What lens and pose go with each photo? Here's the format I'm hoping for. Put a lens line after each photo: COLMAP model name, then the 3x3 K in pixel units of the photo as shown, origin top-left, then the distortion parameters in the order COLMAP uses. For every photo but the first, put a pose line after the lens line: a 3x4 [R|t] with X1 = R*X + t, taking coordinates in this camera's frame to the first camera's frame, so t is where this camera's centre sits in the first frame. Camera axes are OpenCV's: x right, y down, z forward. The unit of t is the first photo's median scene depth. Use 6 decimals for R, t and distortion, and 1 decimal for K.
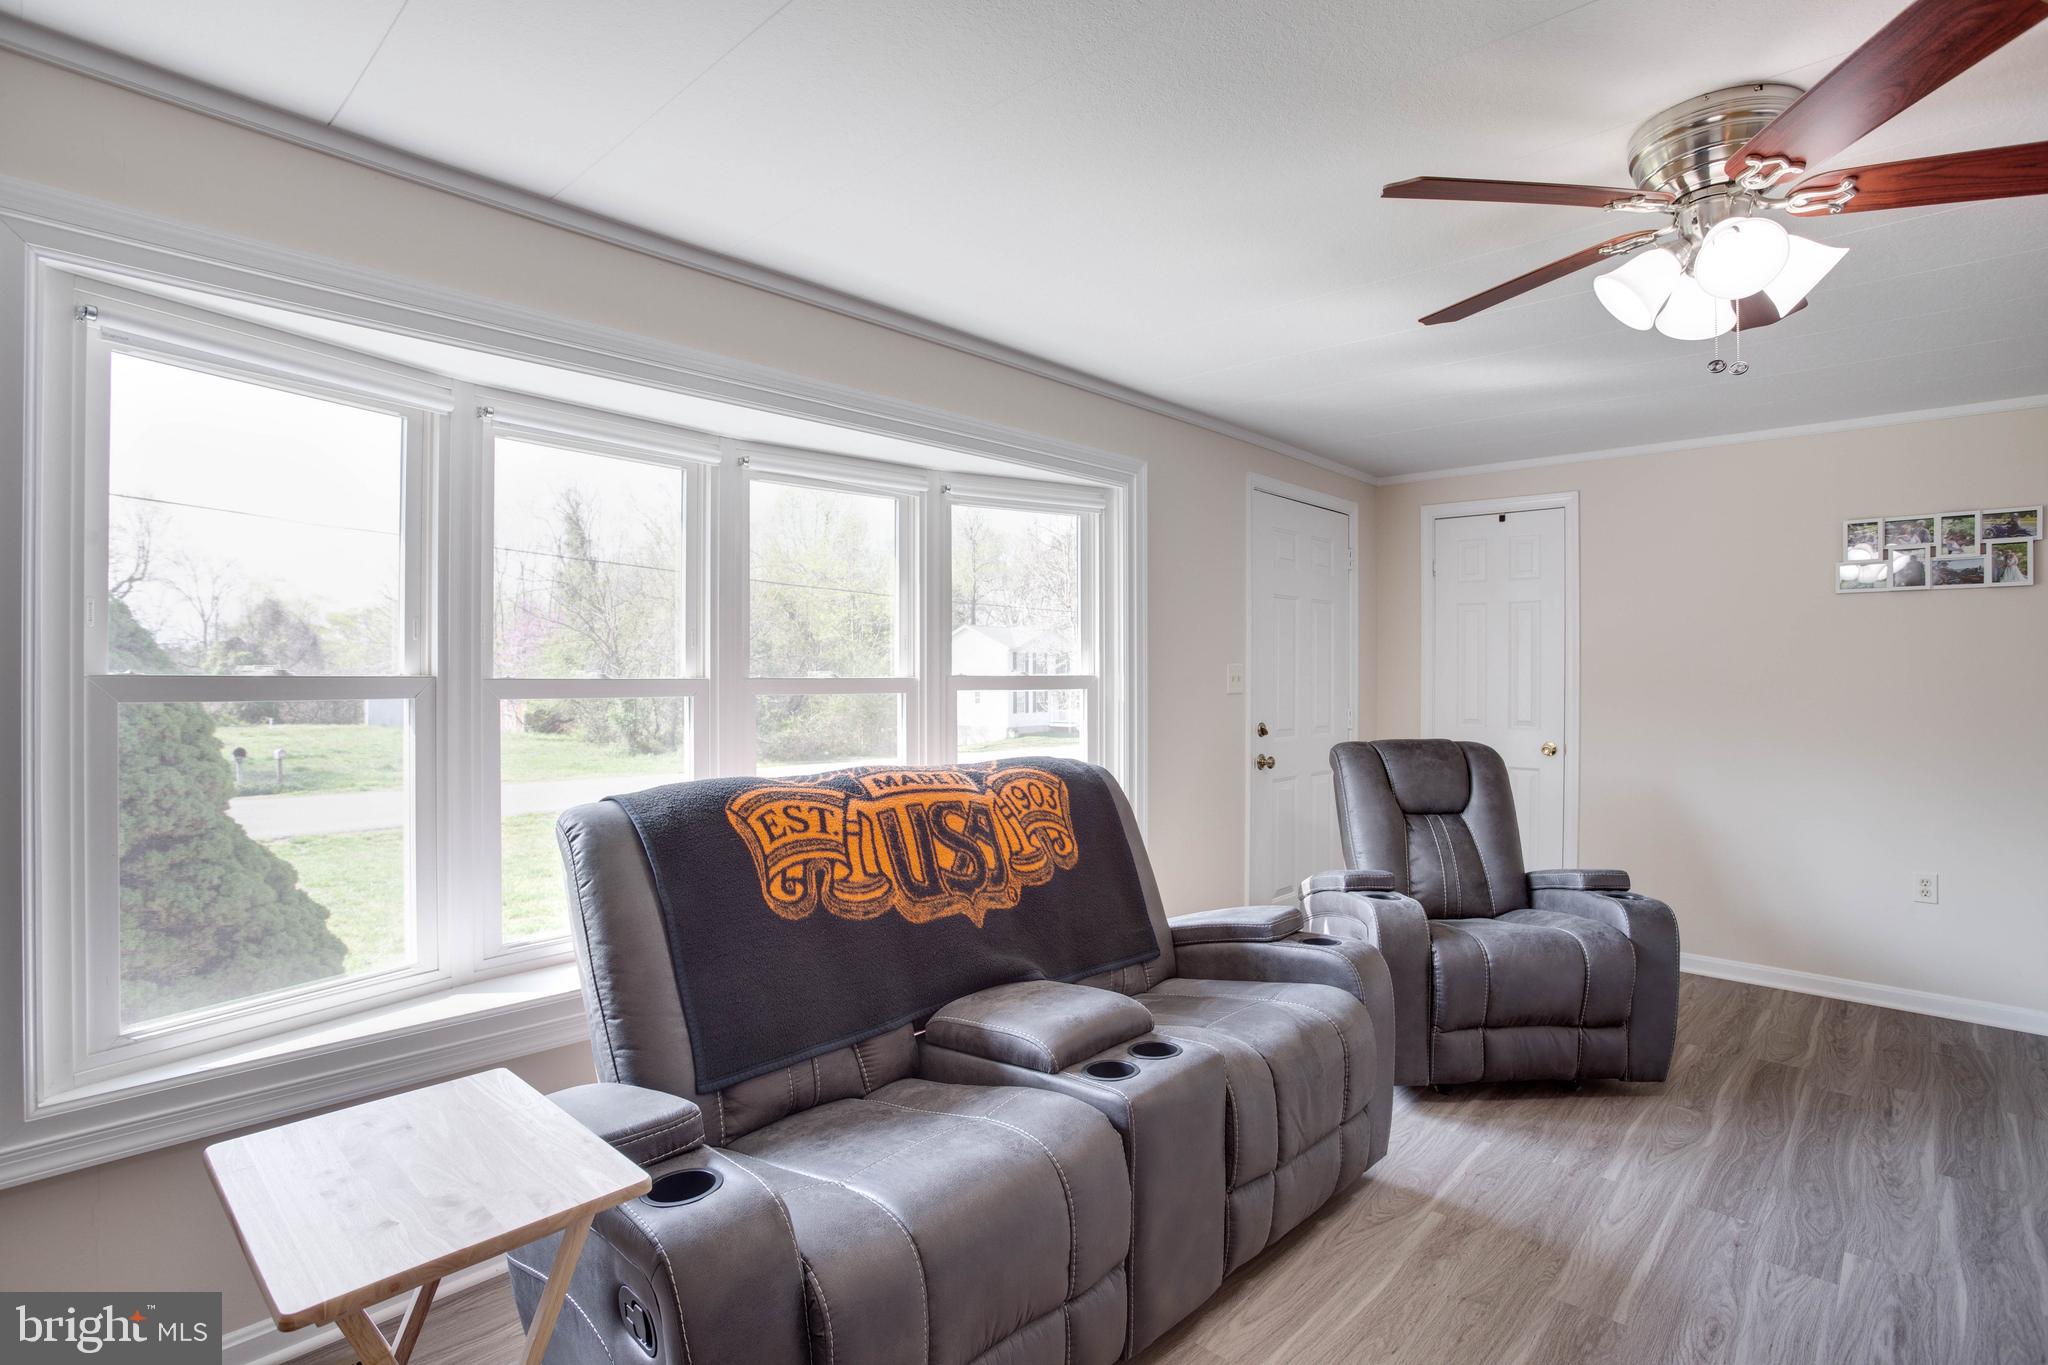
lens RADIAL K [[993.8, 0, 1031.9], [0, 993.8, 687.7], [0, 0, 1]] dist [-0.061682, 0.023914]
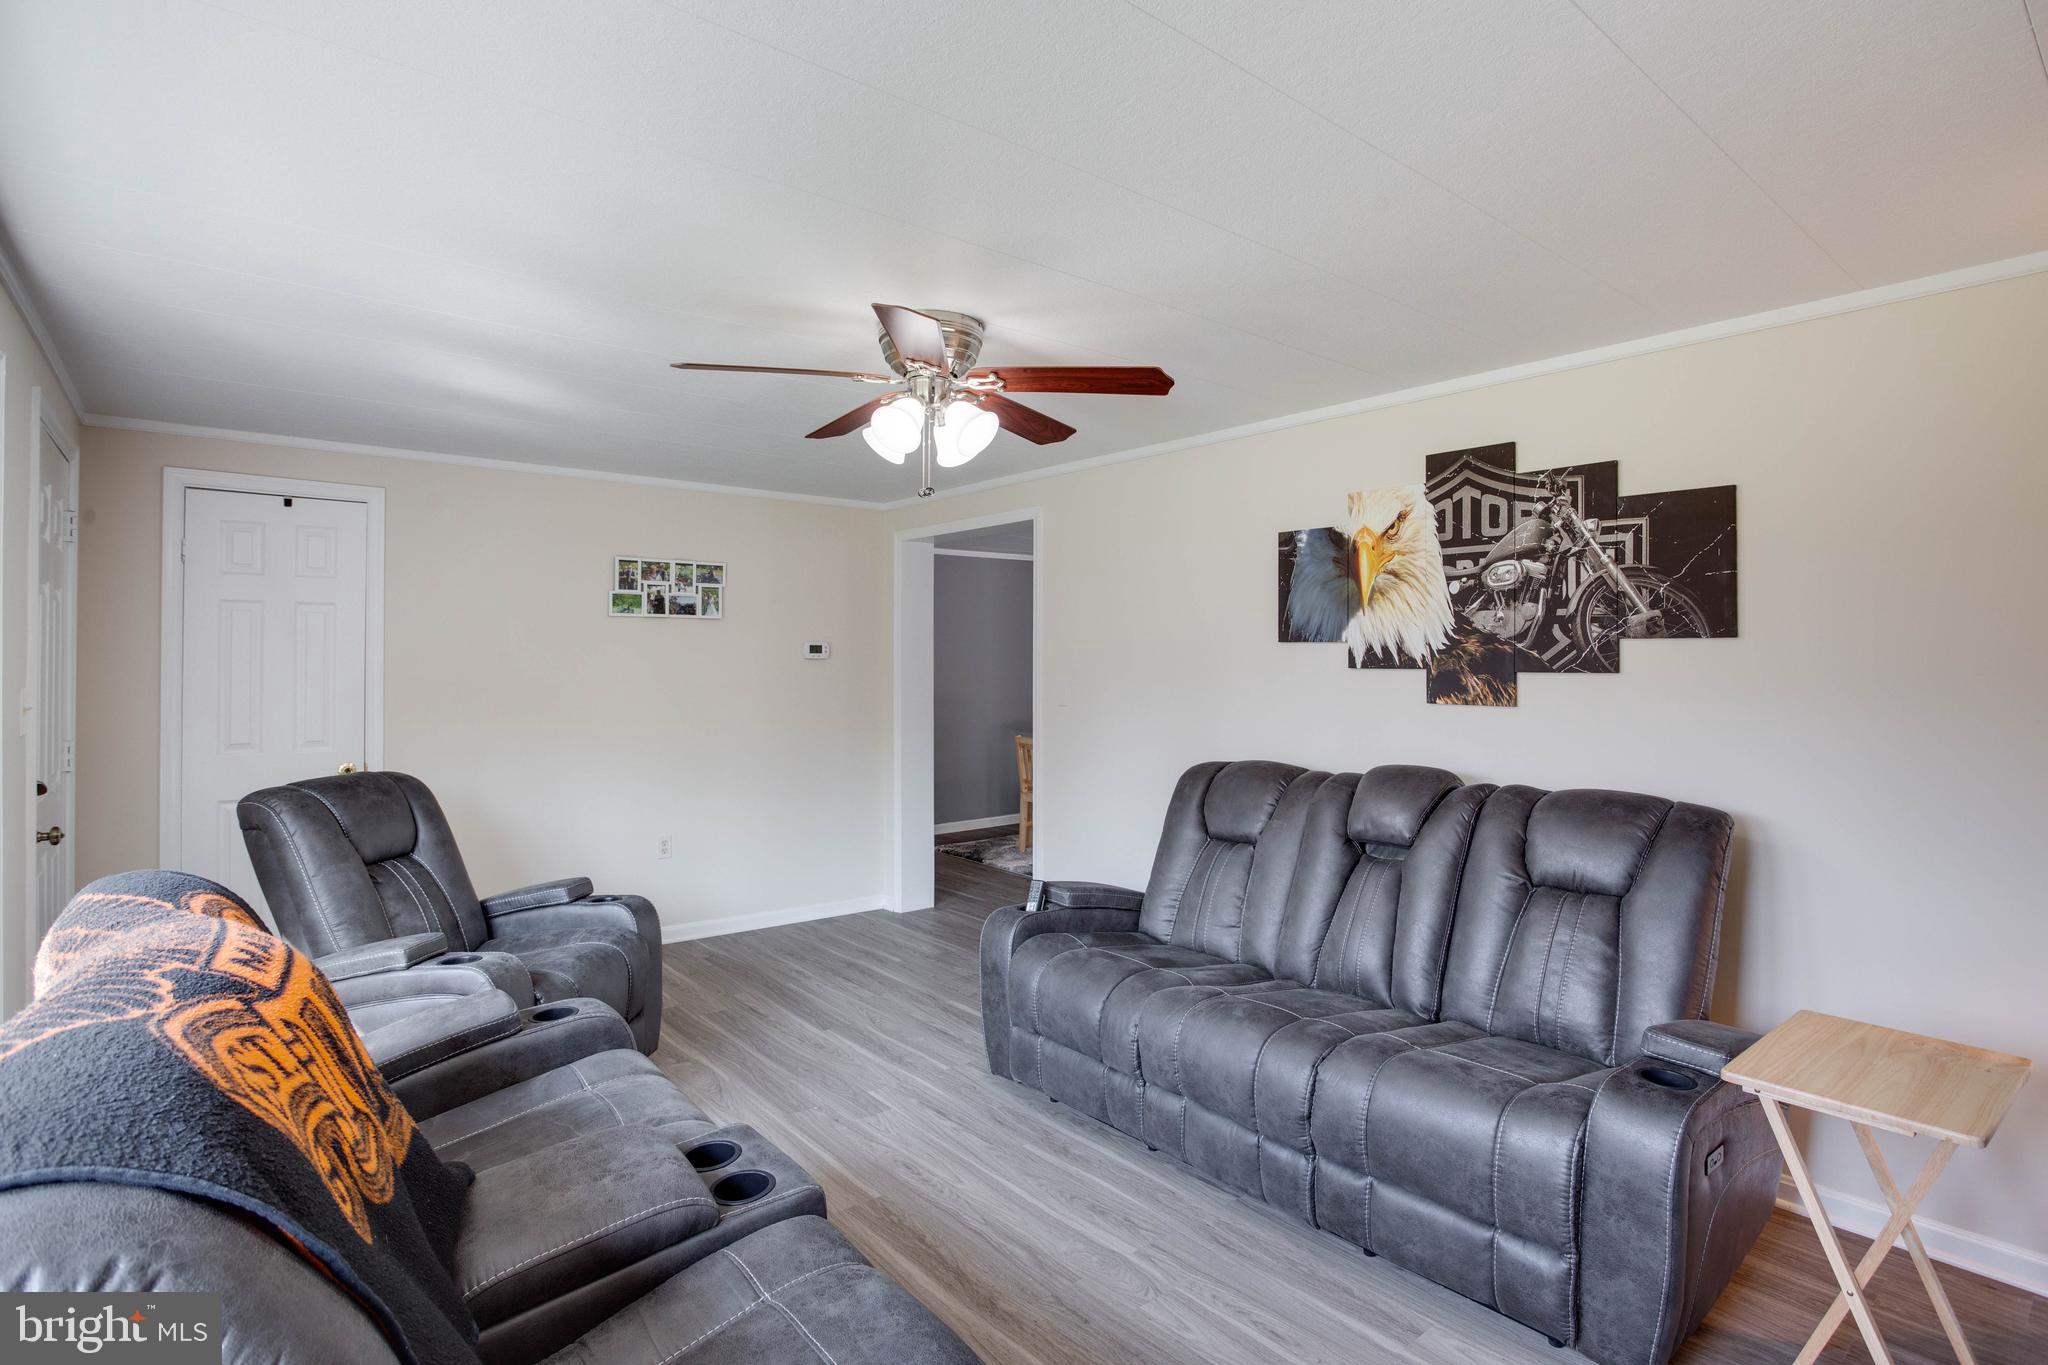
lens RADIAL K [[1042.5, 0, 1070.4], [0, 1042.5, 655.5], [0, 0, 1]] dist [-0.042571, 0.000292]
pose [[0.110959, 0.002100, 0.993823, -0.500525], [0.008691, 0.999957, -0.003083, -0.051504], [-0.993787, 0.008980, 0.110936, 0.371832]]
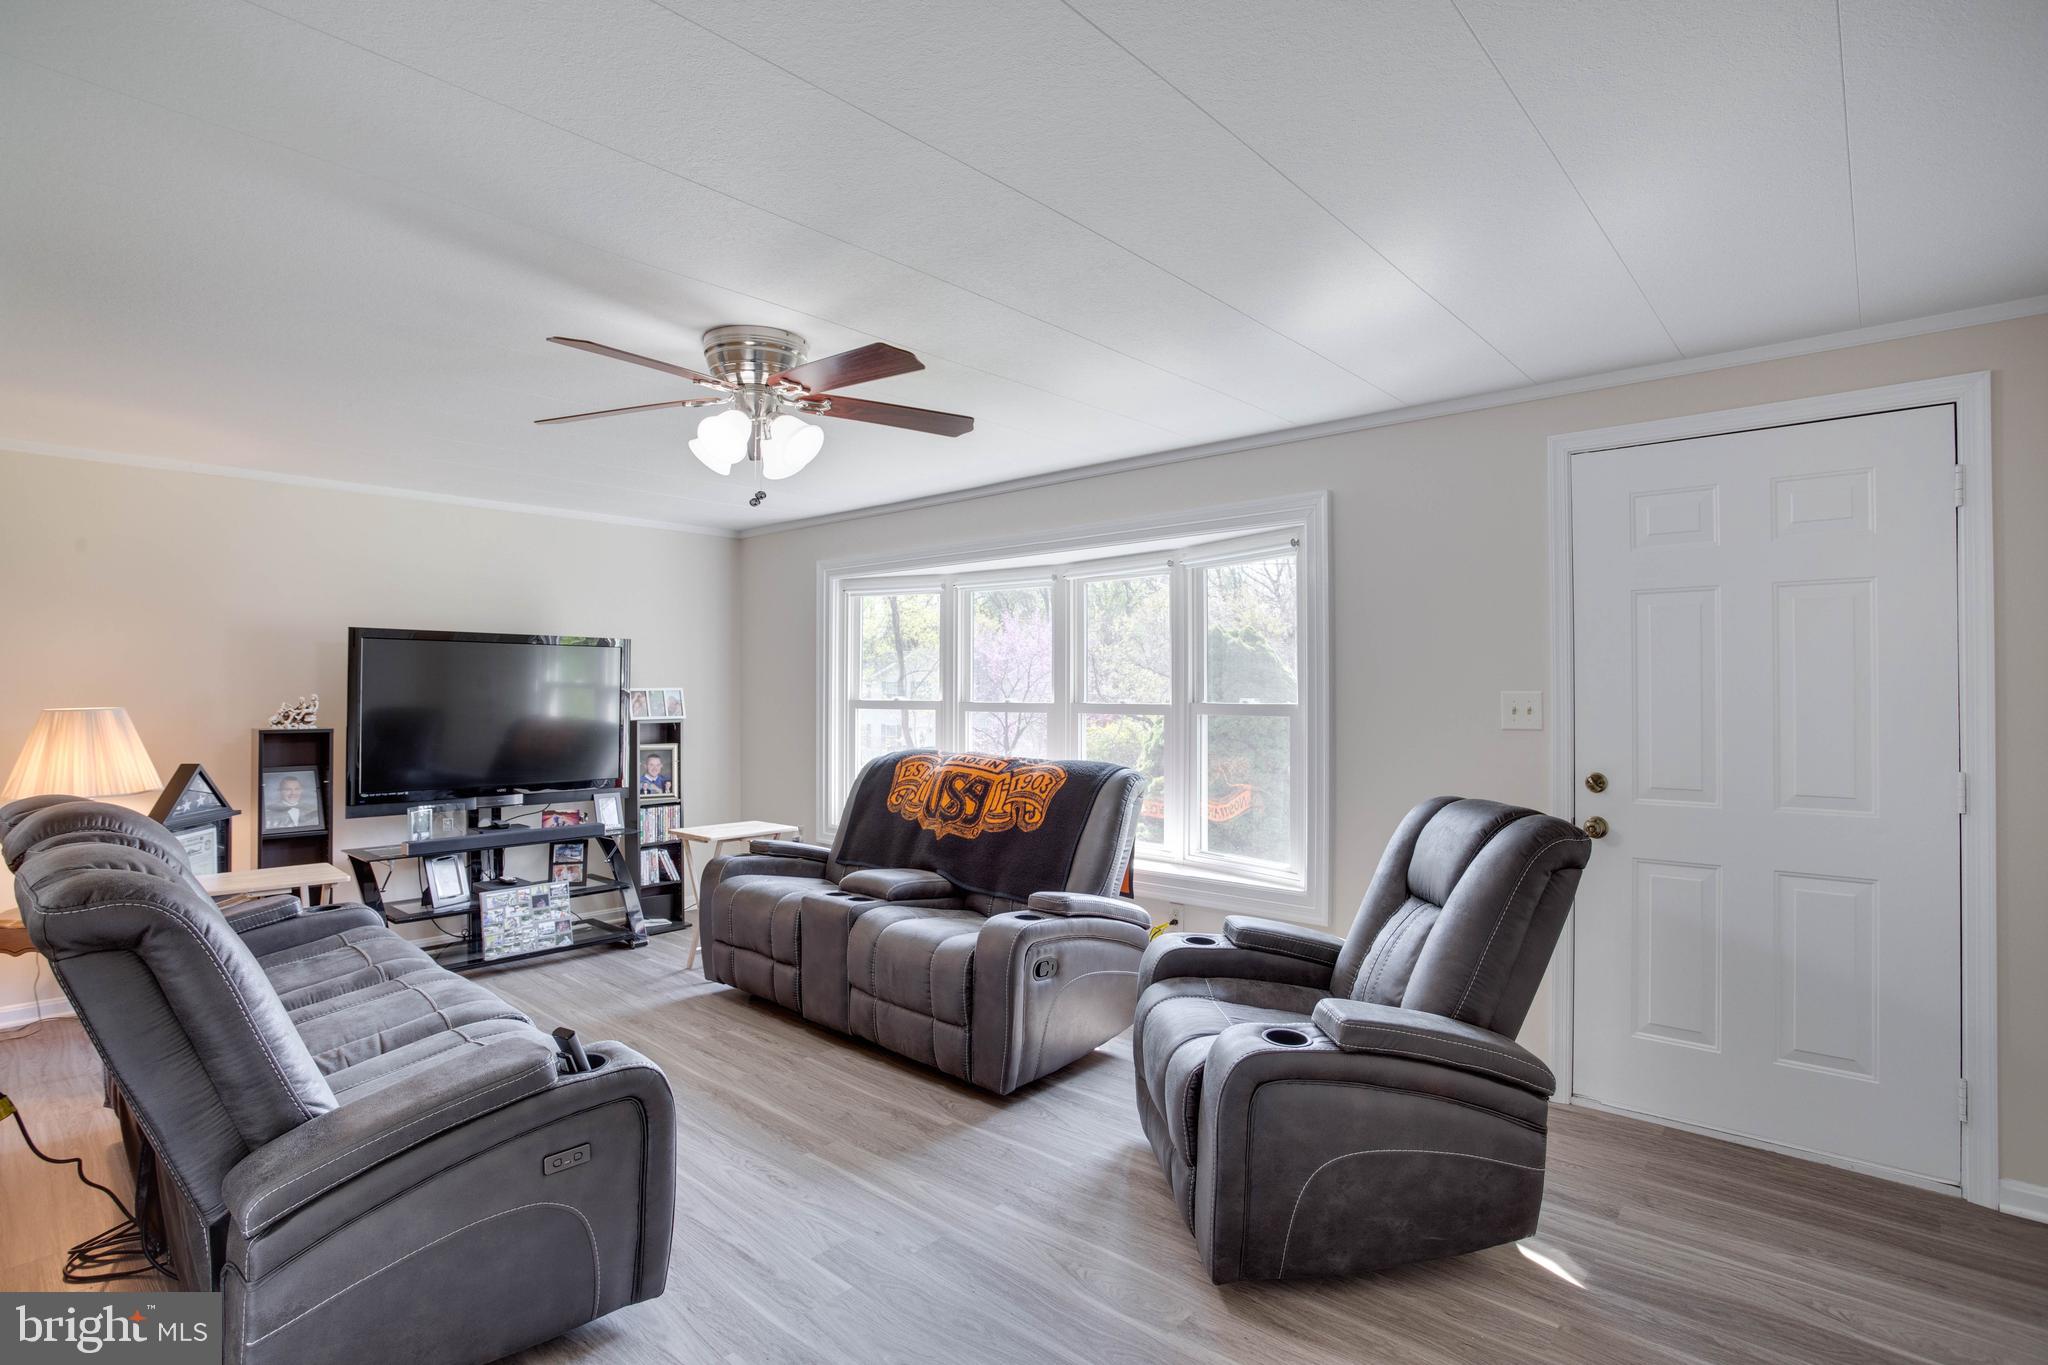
lens RADIAL K [[1014.9, 0, 1024.0], [0, 1014.9, 682.5], [0, 0, 1]] dist [-0.050886, 0.021118]
pose [[0.022032, -0.006905, -0.999733, 1.389386], [-0.010307, 0.999921, -0.007134, -0.030610], [0.999704, 0.010461, 0.021959, 0.835883]]
